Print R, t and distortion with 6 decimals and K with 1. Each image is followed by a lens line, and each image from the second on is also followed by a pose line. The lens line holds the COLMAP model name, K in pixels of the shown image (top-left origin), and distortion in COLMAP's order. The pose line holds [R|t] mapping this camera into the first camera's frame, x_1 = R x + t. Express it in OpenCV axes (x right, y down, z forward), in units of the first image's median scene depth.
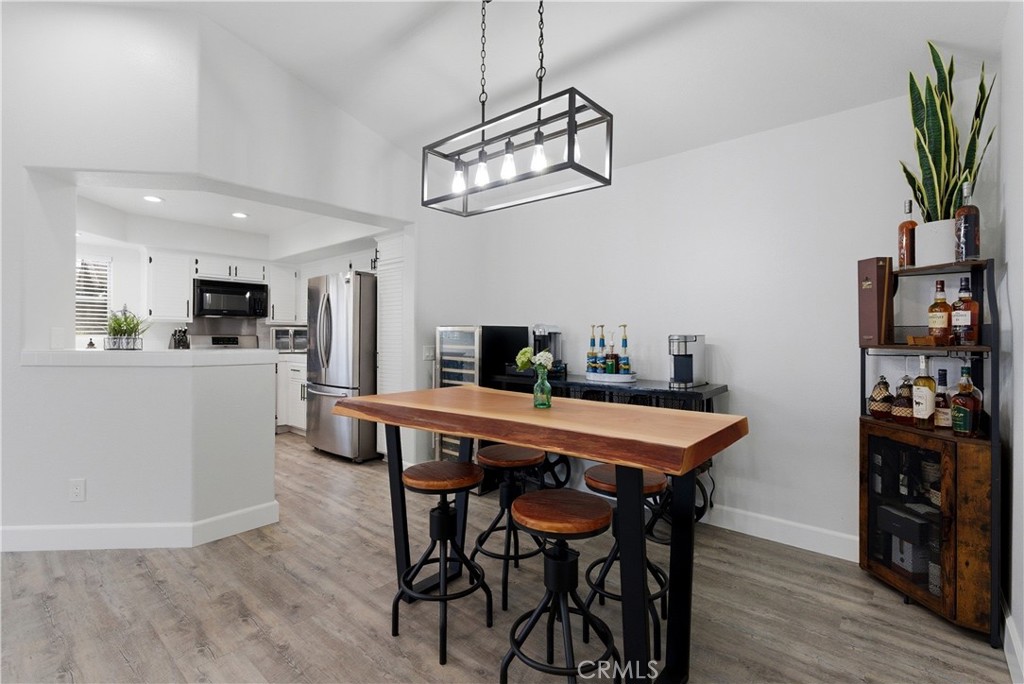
lens RADIAL K [[468.3, 0, 517.5], [0, 468.3, 341.9], [0, 0, 1]] dist [0.001017, 0.002338]
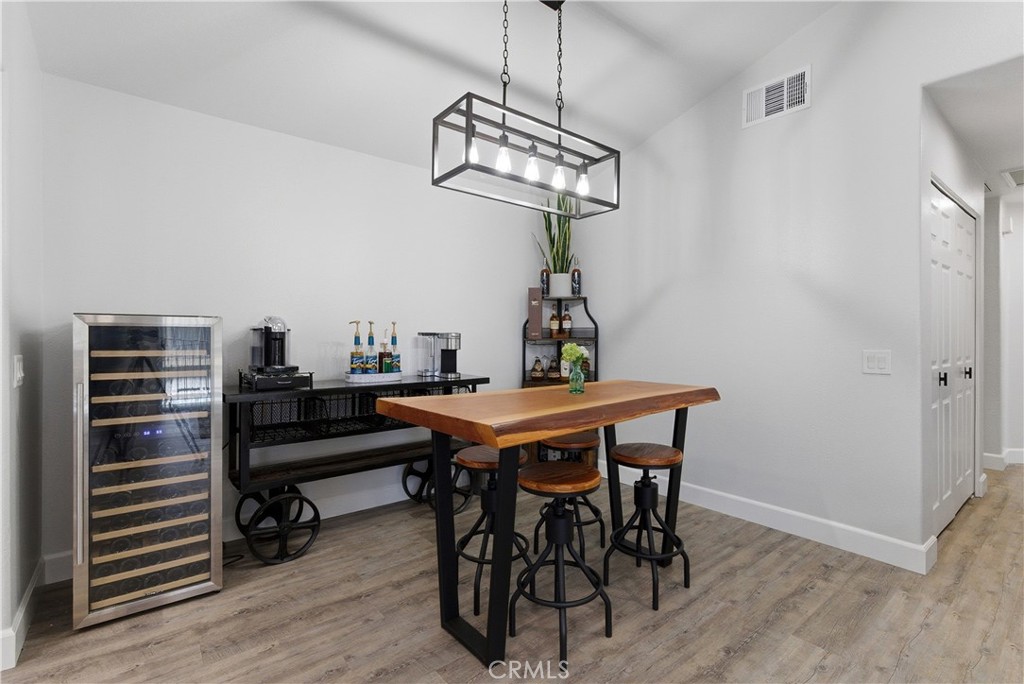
lens RADIAL K [[468.3, 0, 511.4], [0, 468.3, 343.0], [0, 0, 1]] dist [0.001017, 0.002338]
pose [[0.187332, -0.020385, 0.982085, -0.660504], [0.012927, 0.999749, 0.018286, -0.007002], [-0.982212, 0.009270, 0.187548, 0.539914]]
